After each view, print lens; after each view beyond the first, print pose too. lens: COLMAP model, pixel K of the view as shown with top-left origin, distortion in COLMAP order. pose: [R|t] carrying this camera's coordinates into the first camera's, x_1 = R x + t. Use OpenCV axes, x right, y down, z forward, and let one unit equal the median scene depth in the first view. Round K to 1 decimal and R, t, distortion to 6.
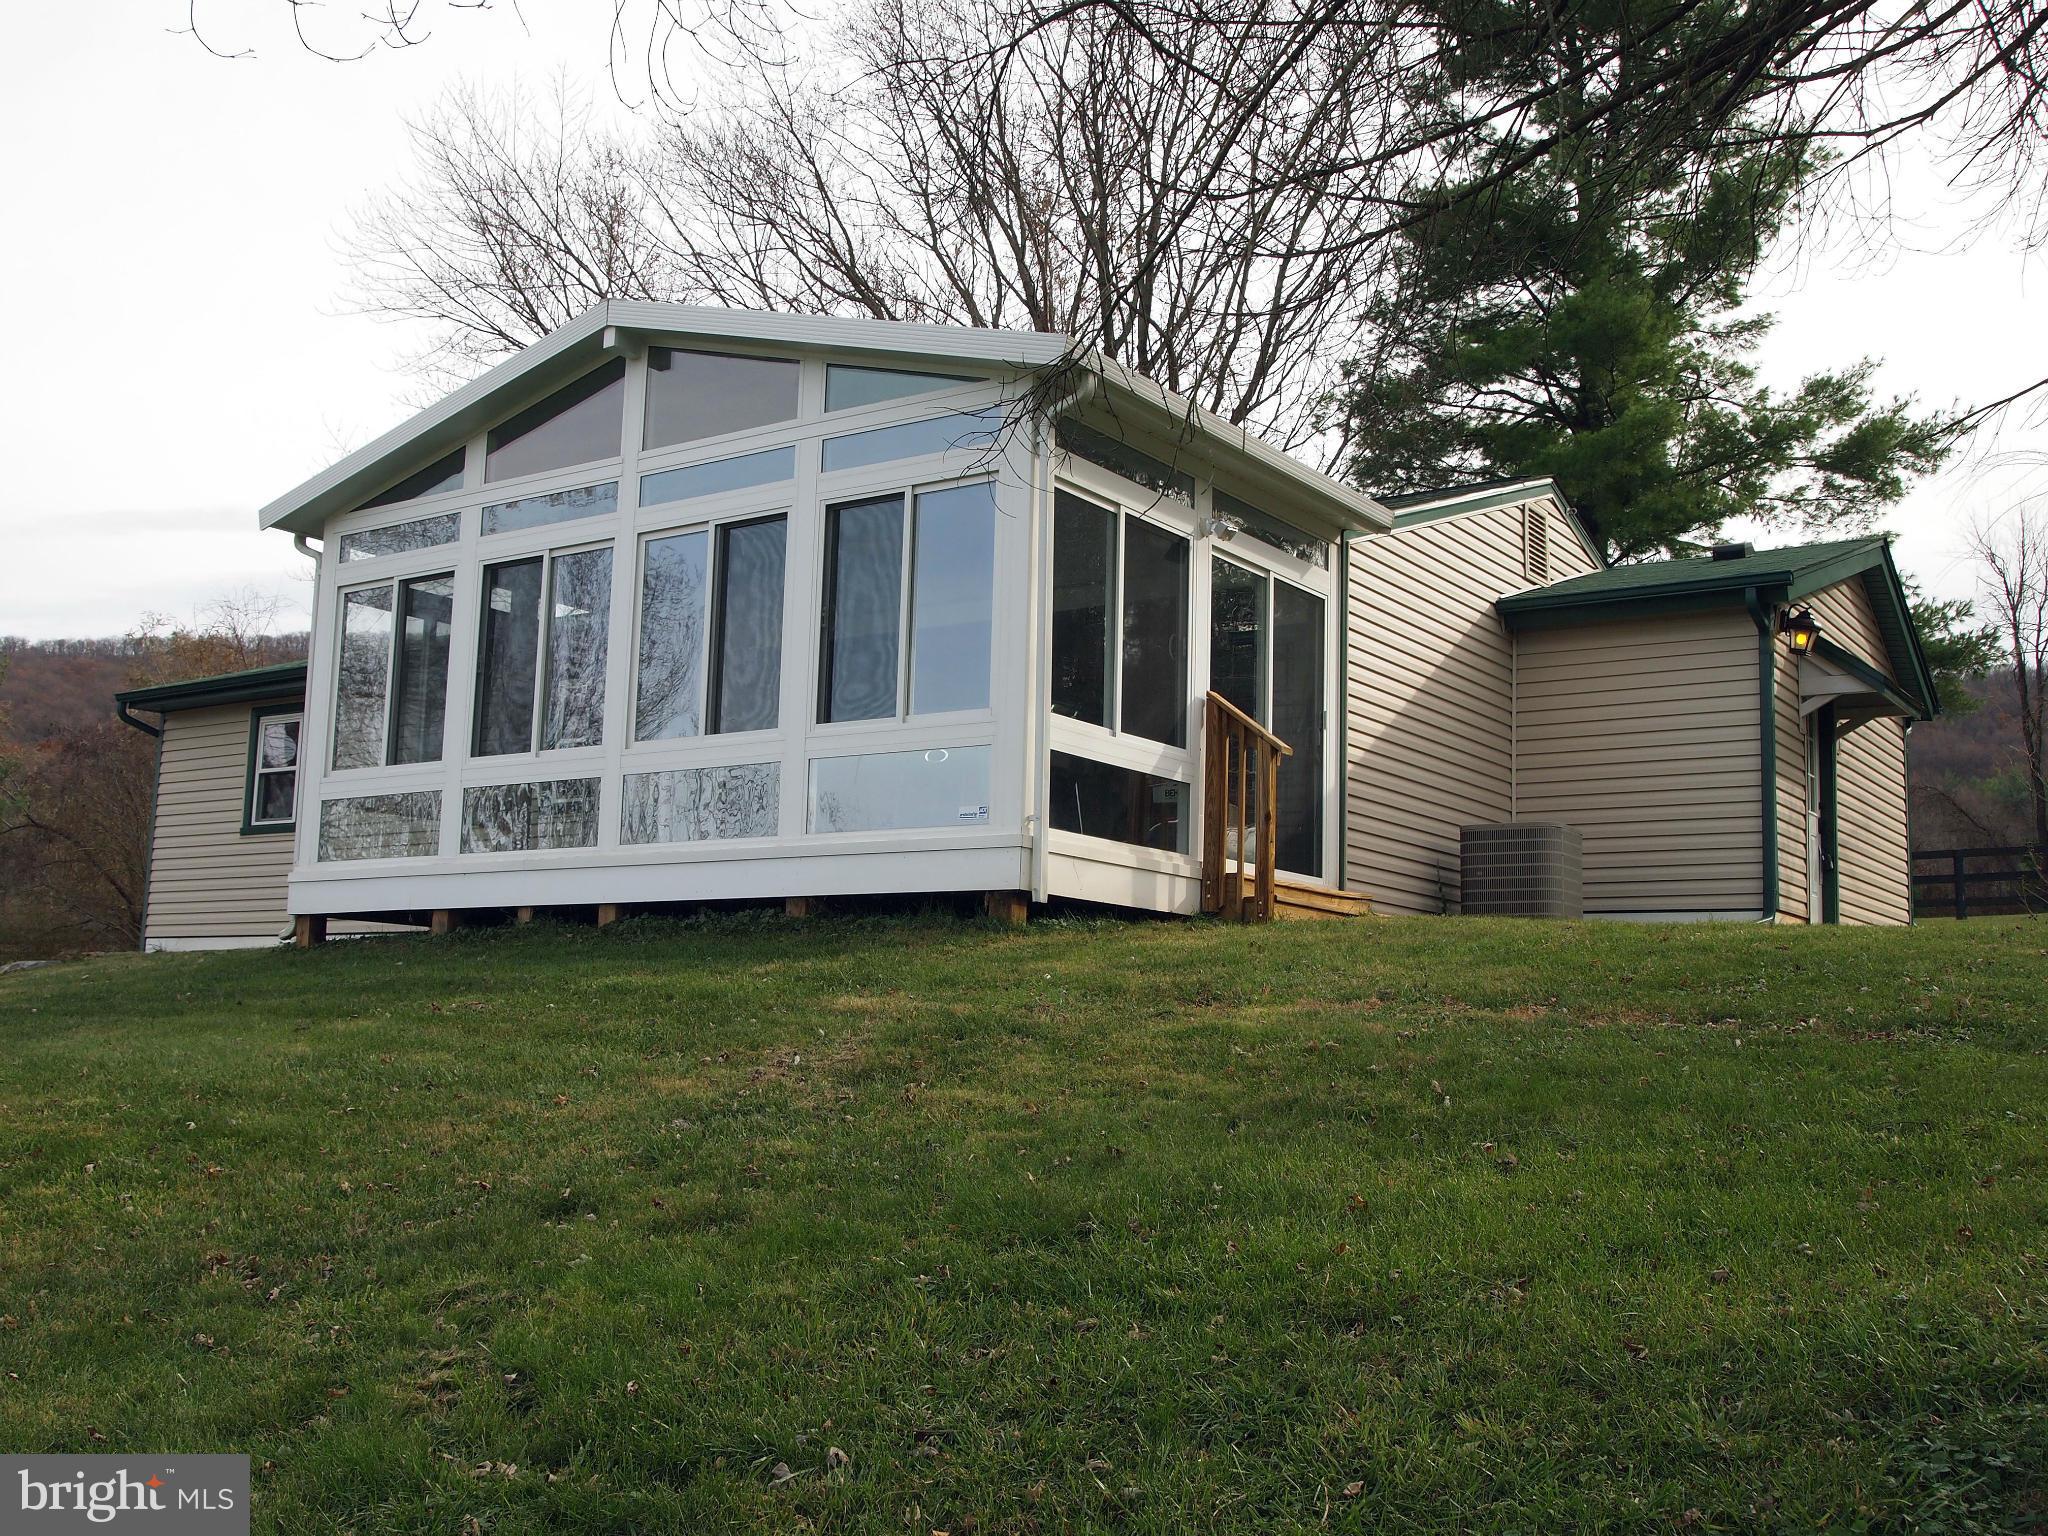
lens RADIAL K [[2009.4, 0, 992.1], [0, 2009.4, 772.6], [0, 0, 1]] dist [0.001569, -0.013339]
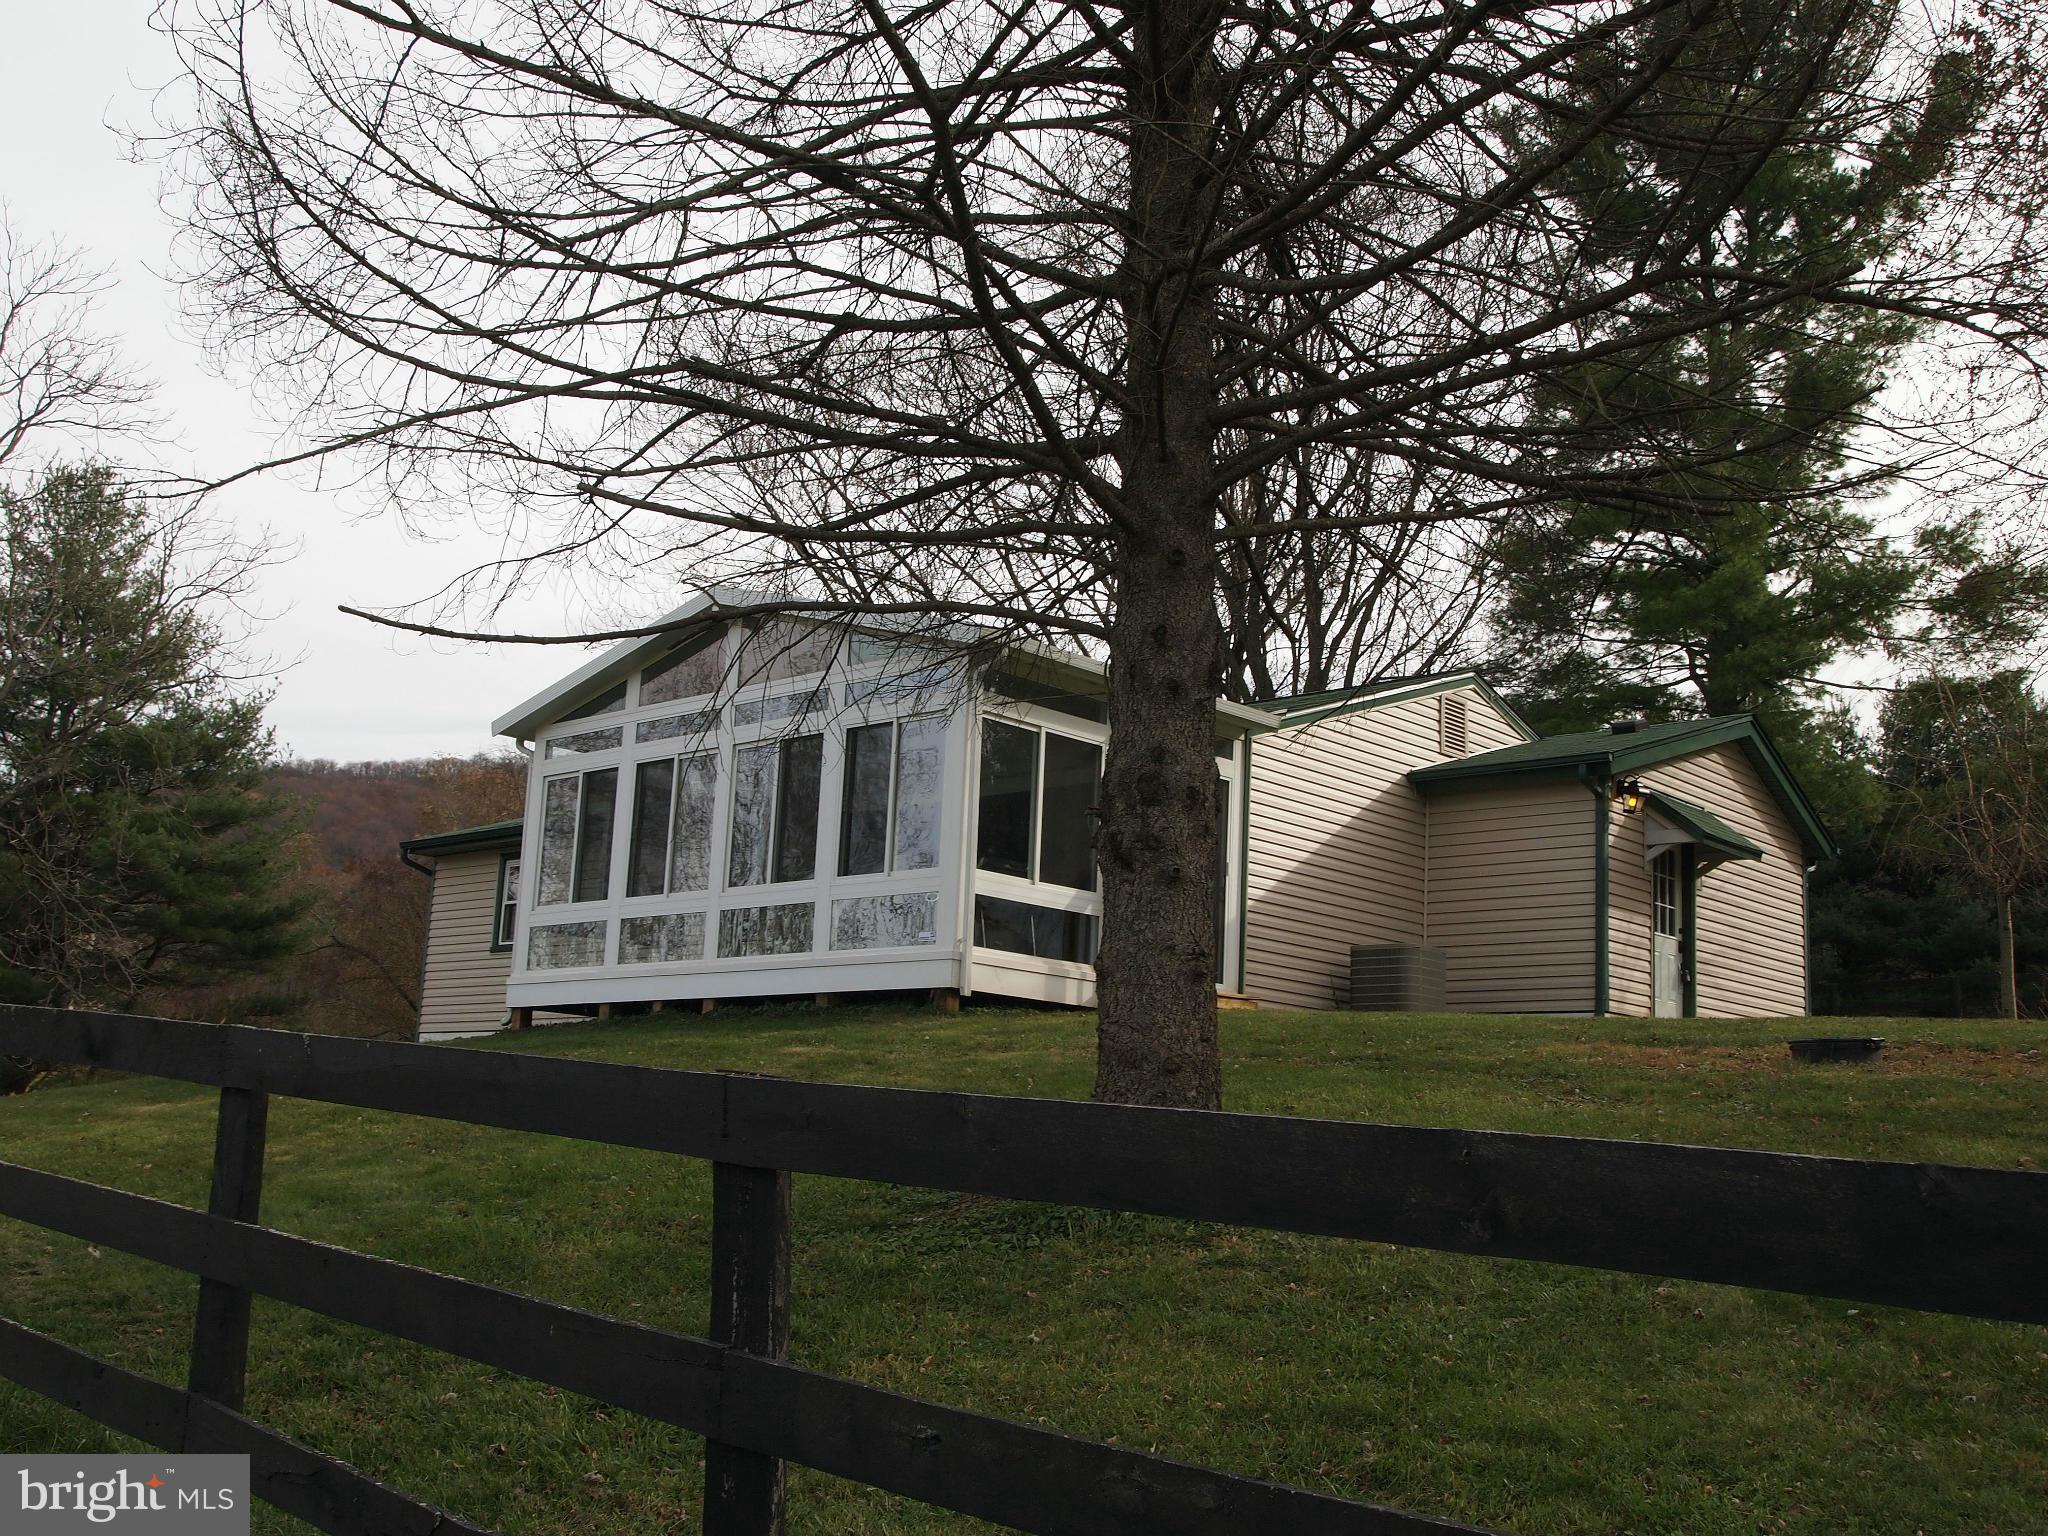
lens RADIAL K [[2113.9, 0, 1024.0], [0, 2113.9, 768.0], [0, 0, 1]] dist [-0.003589, -0.000480]
pose [[0.991227, -0.009599, -0.131824, 0.205204], [0.001873, 0.998279, -0.058605, -0.009811], [0.132159, 0.057844, 0.989539, -0.428555]]
